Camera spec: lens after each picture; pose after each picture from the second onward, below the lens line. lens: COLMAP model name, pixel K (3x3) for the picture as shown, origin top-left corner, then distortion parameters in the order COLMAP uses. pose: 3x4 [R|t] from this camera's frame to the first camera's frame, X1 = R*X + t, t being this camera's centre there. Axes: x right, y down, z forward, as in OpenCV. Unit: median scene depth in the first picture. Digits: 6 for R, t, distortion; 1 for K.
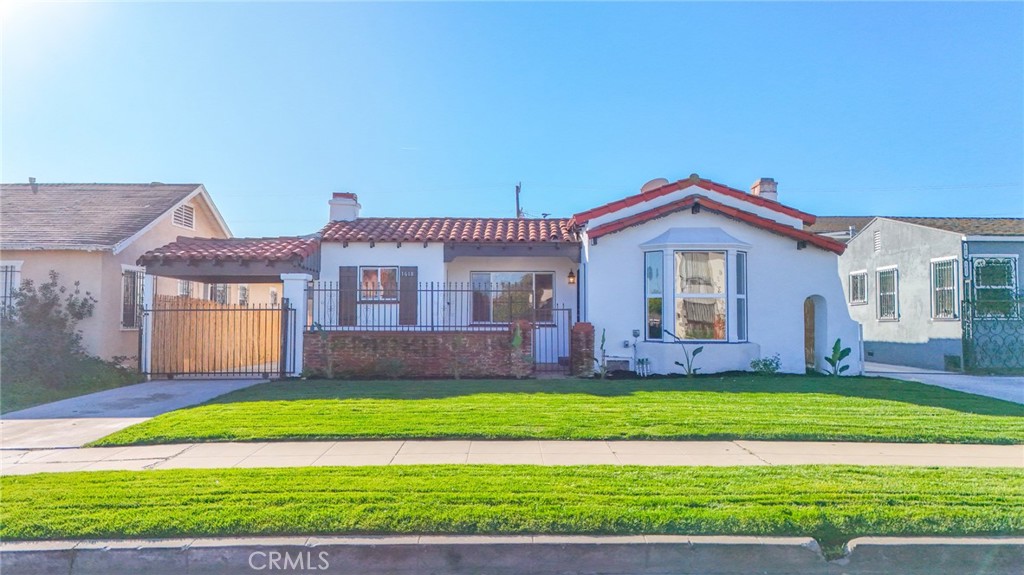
lens RADIAL K [[745.6, 0, 514.1], [0, 745.6, 283.1], [0, 0, 1]] dist [0.090258, -0.076531]
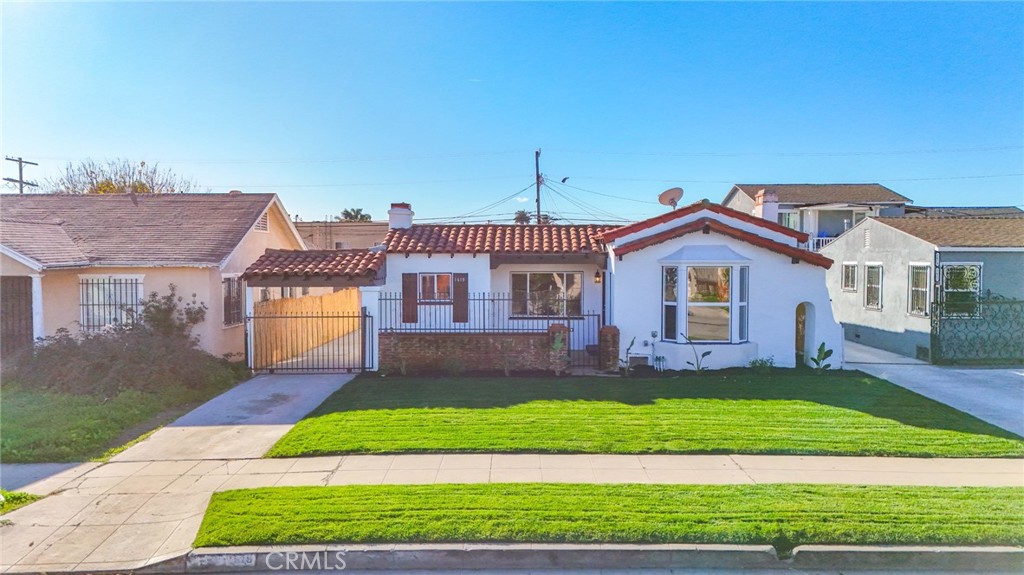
lens RADIAL K [[745.6, 0, 514.1], [0, 745.6, 283.1], [0, 0, 1]] dist [0.090258, -0.076531]
pose [[0.999913, -0.002538, -0.012960, -0.045422], [0.003672, 0.996092, 0.088240, -0.121345], [0.012685, -0.088280, 0.996015, -0.188937]]
